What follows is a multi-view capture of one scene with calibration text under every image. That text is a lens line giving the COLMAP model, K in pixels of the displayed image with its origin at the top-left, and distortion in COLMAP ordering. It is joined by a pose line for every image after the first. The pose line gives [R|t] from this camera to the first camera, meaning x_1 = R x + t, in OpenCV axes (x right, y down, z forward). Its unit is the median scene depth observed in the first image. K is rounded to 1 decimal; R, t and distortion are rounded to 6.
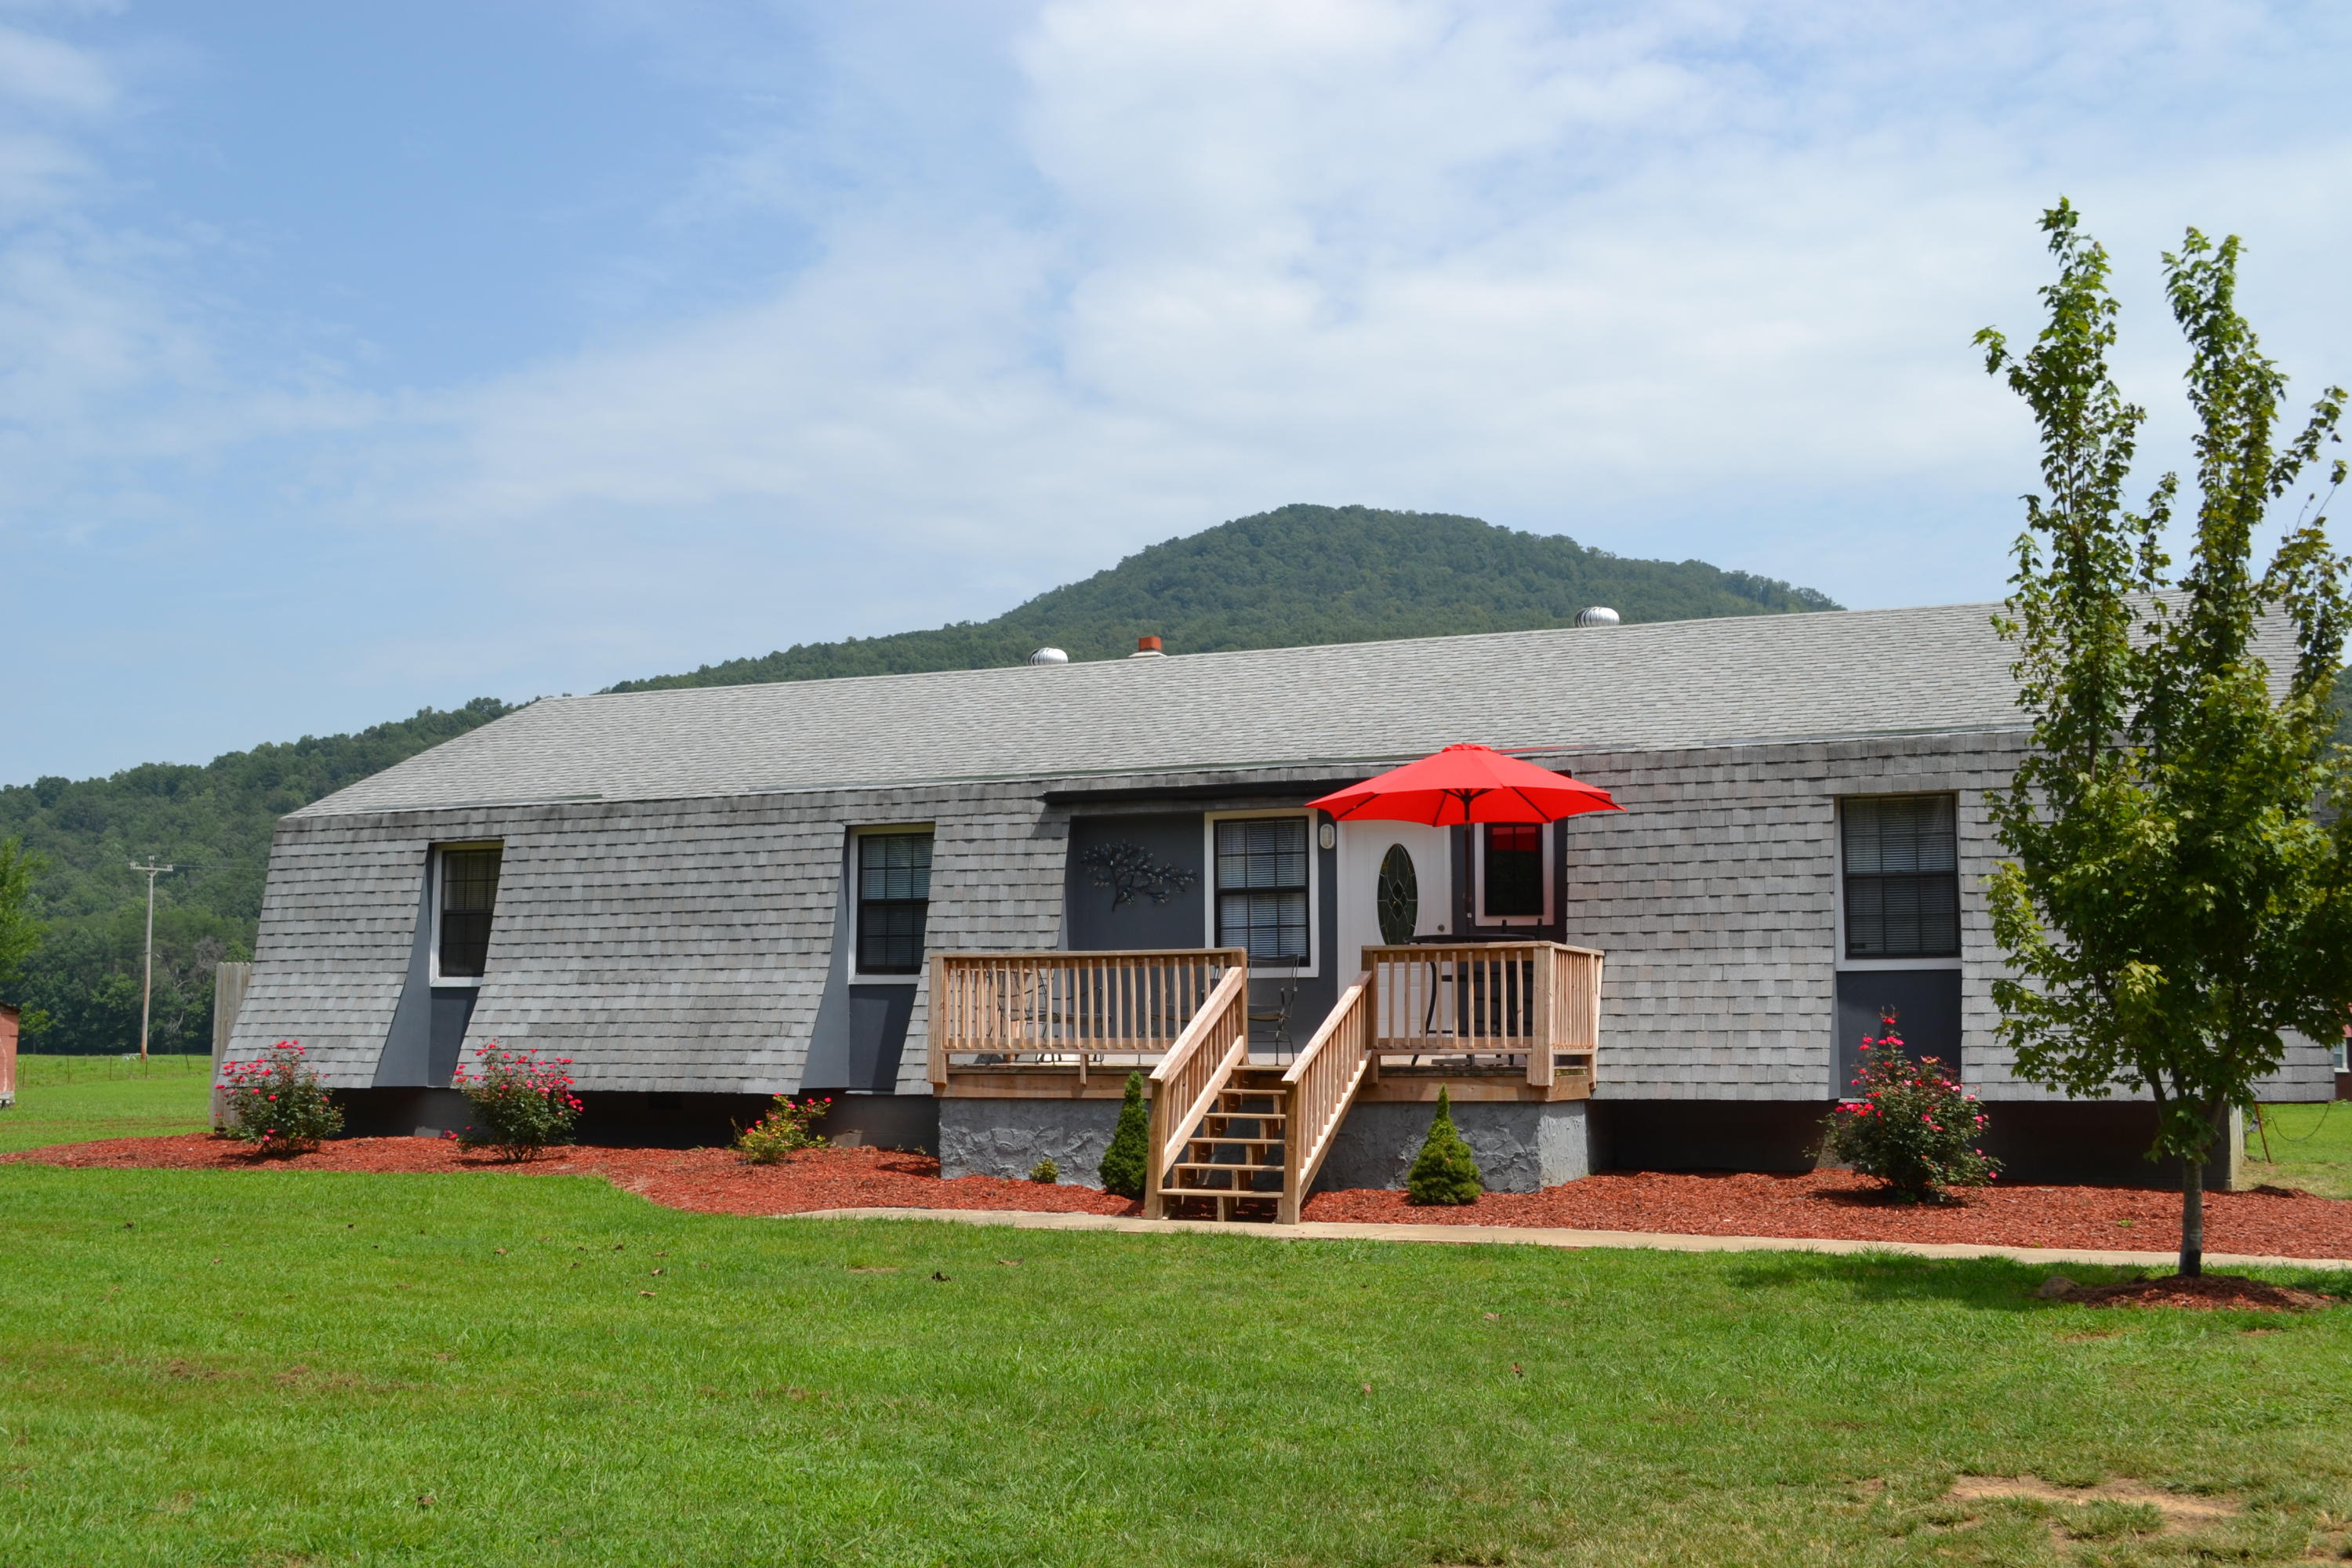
lens RADIAL K [[2431.3, 0, 1214.5], [0, 2431.3, 914.8], [0, 0, 1]] dist [-0.072906, 0.000000]
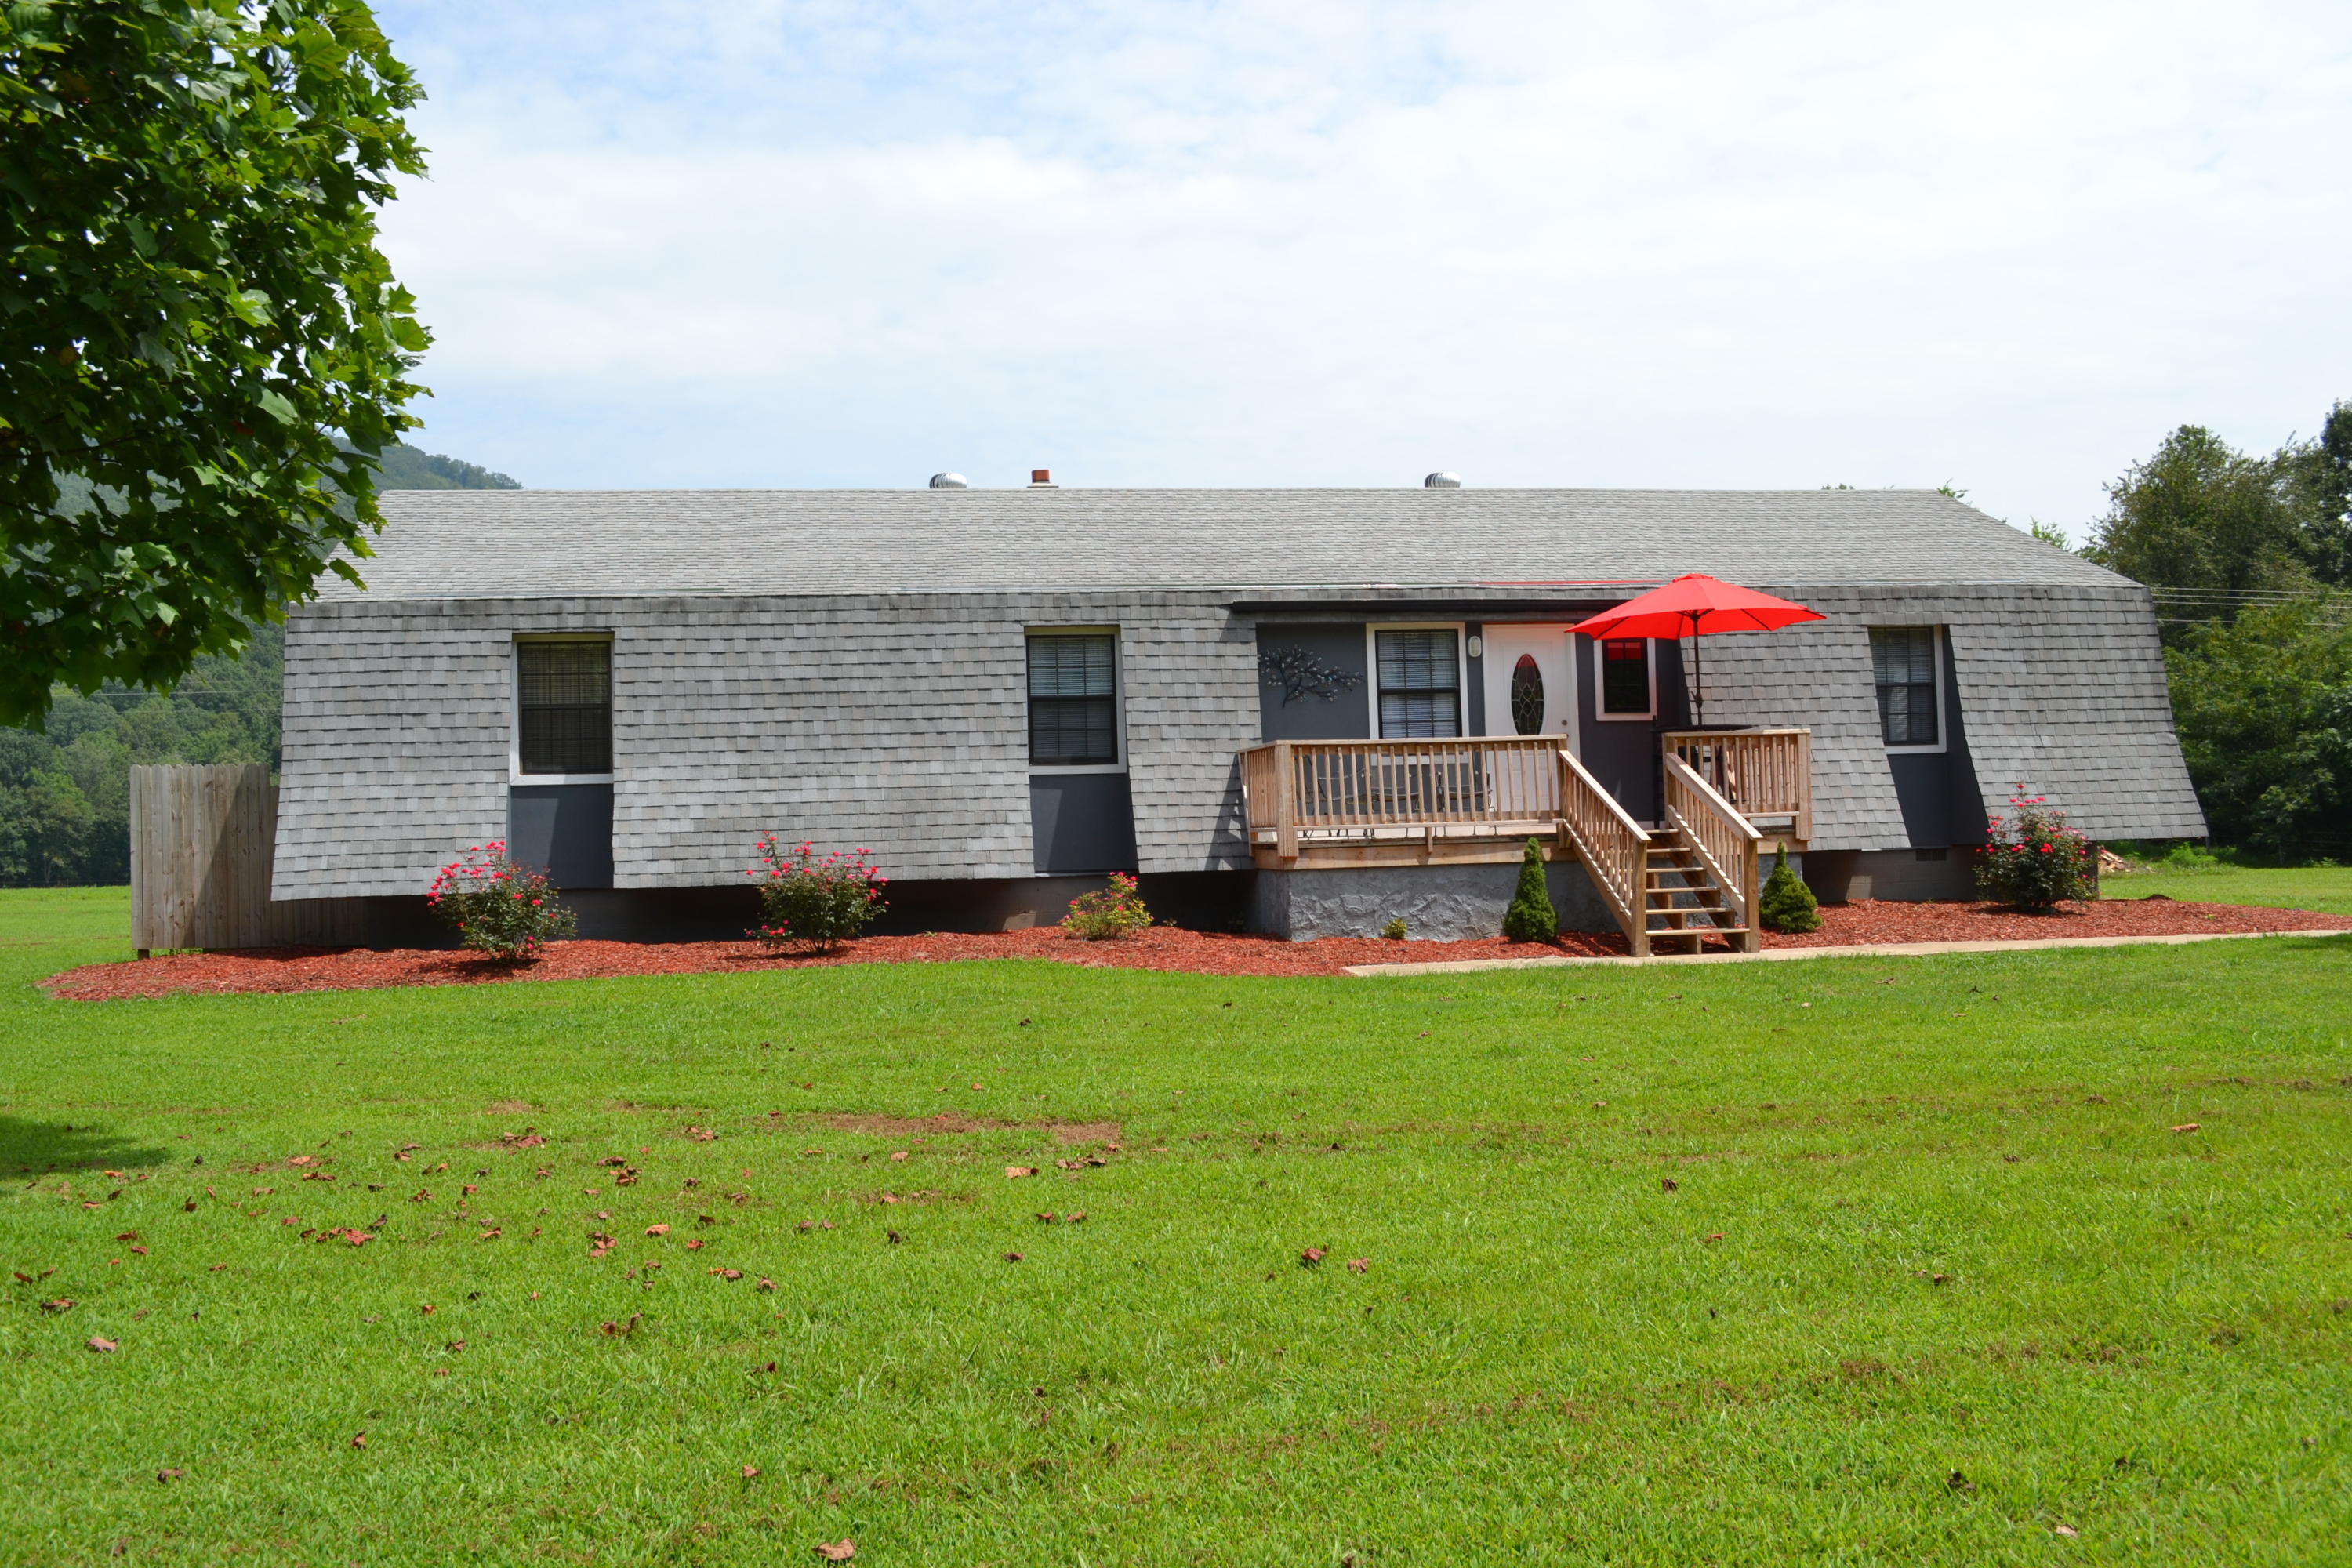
lens RADIAL K [[2025.1, 0, 1137.9], [0, 2025.1, 835.6], [0, 0, 1]] dist [-0.084228, 0.015732]
pose [[0.851895, -0.022922, 0.523210, -0.610895], [0.000102, 0.999049, 0.043602, 0.017457], [-0.523712, -0.037091, 0.851087, 0.226594]]
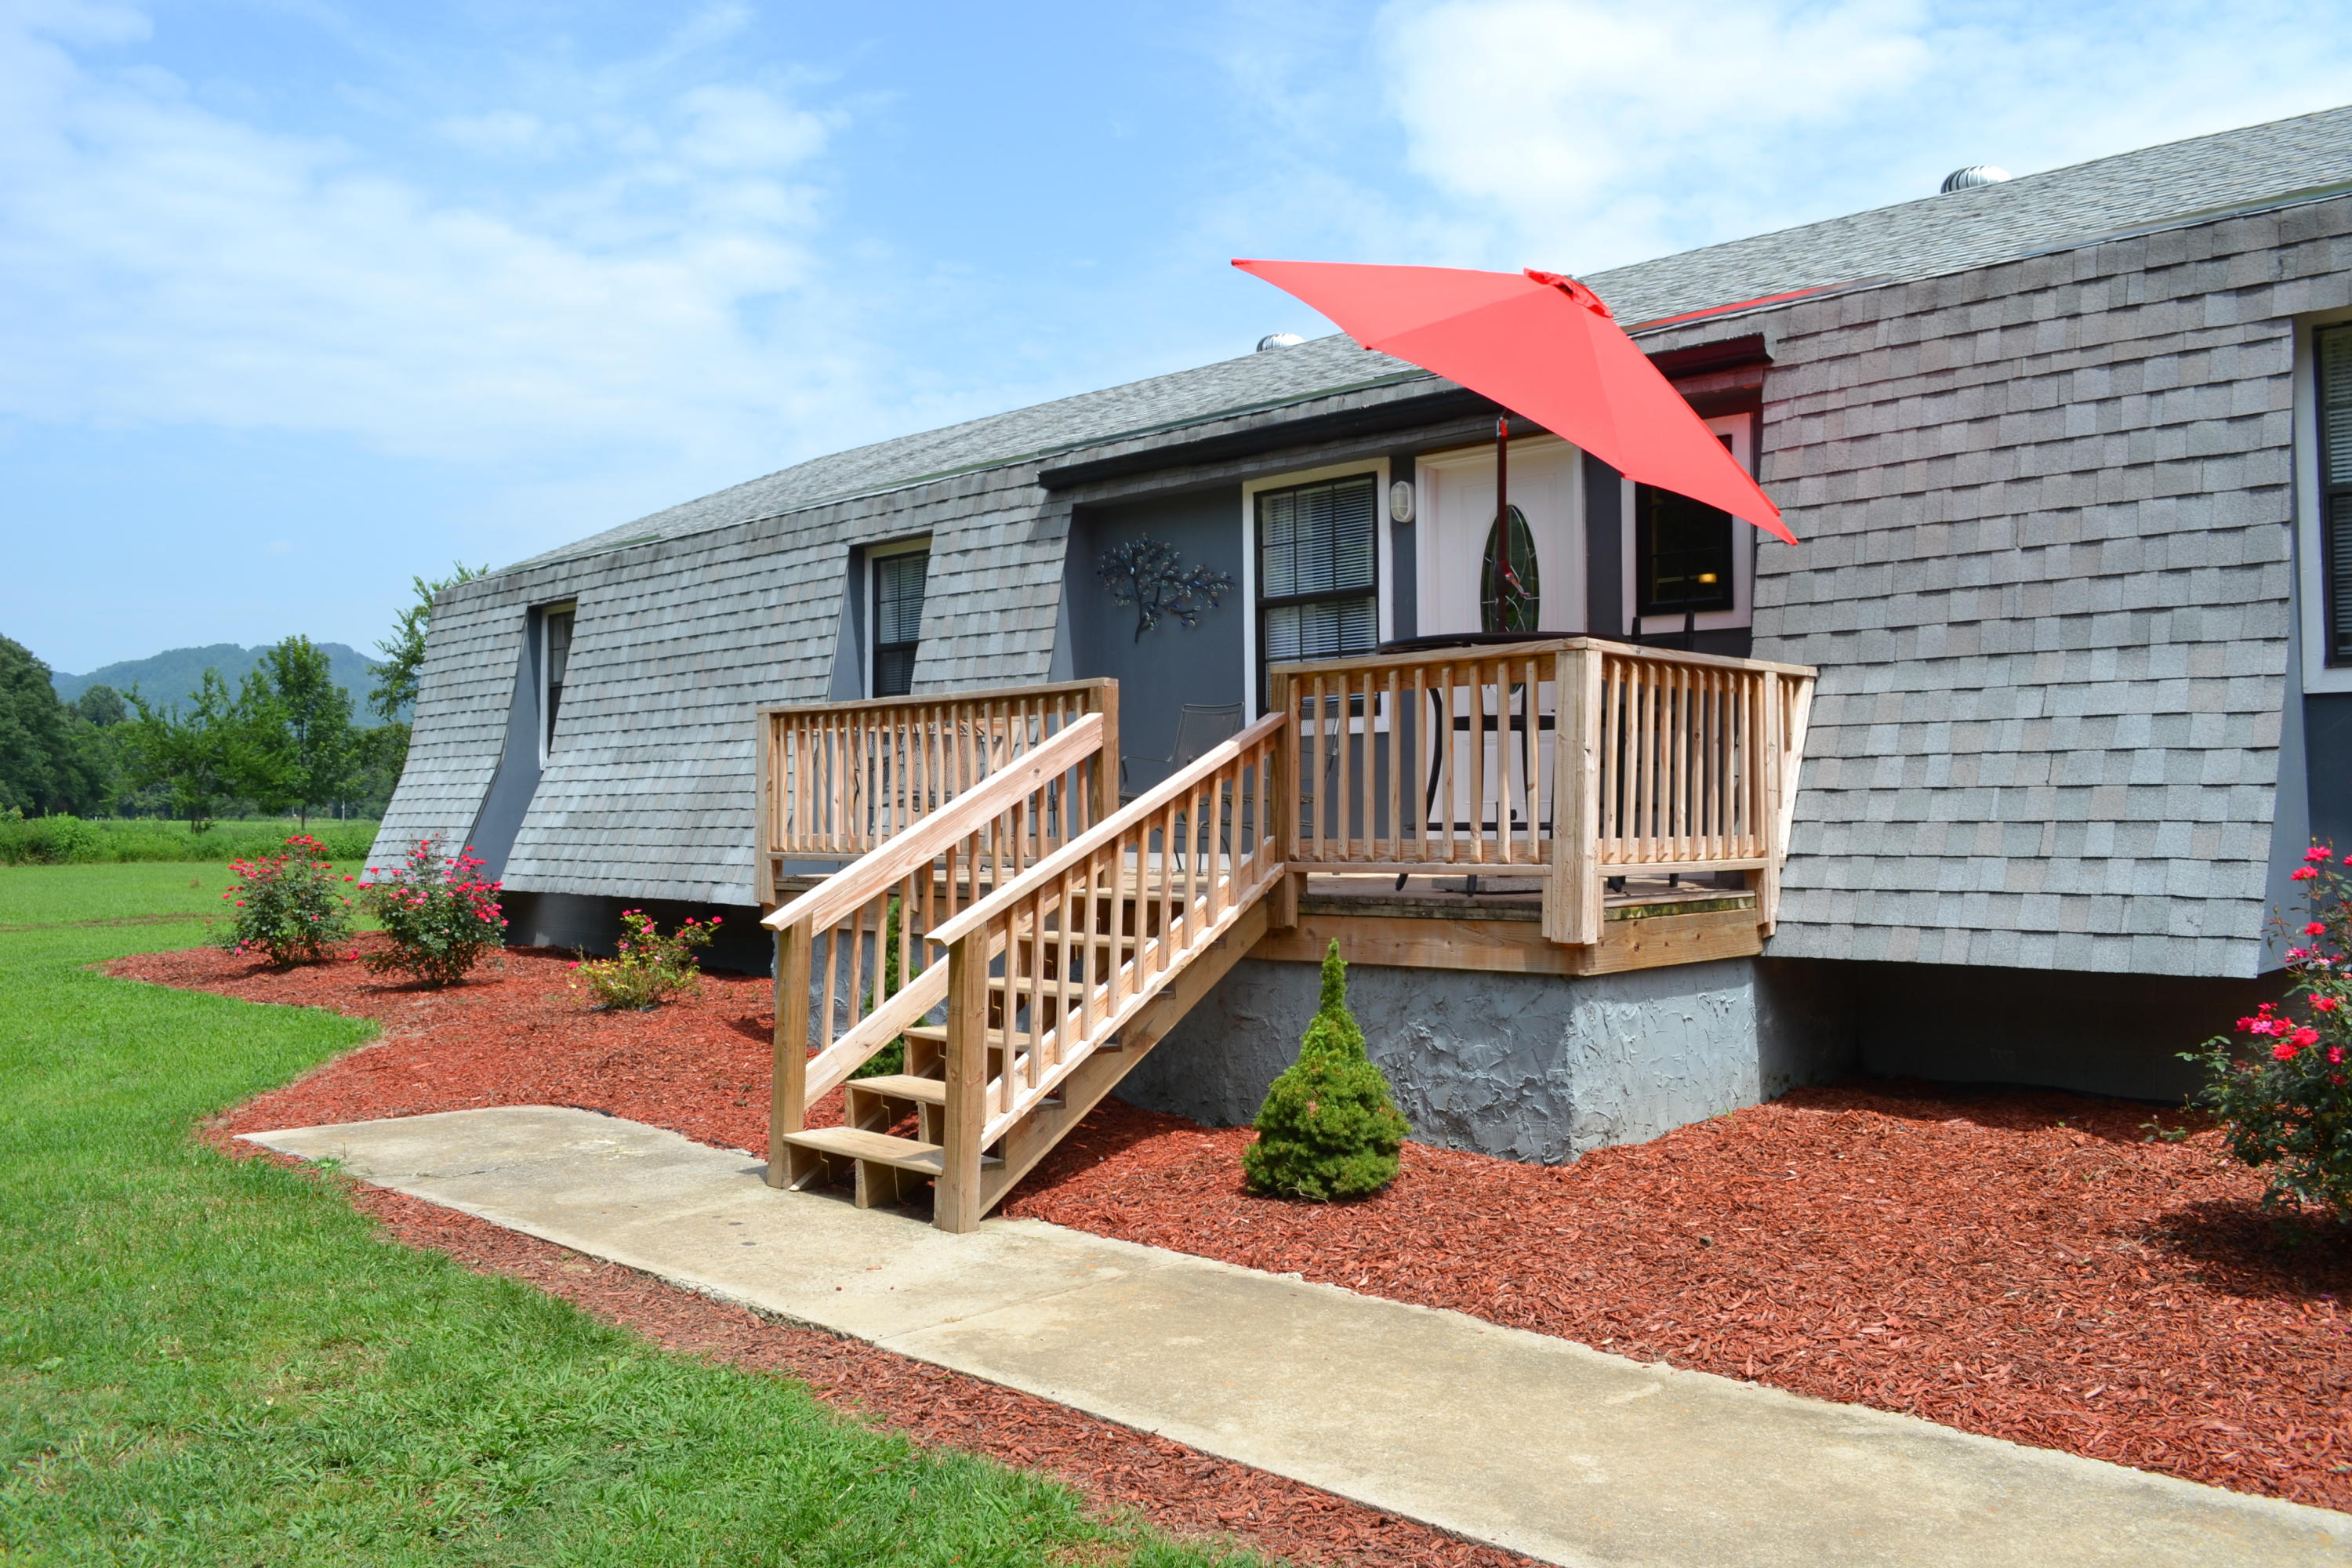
lens RADIAL K [[1903.6, 0, 1155.2], [0, 1903.6, 816.2], [0, 0, 1]] dist [-0.082027, 0.010723]
pose [[0.923418, -0.006677, -0.383737, 0.168493], [0.028933, 0.998215, 0.052255, 0.019661], [0.382703, -0.059356, 0.921963, 0.521104]]
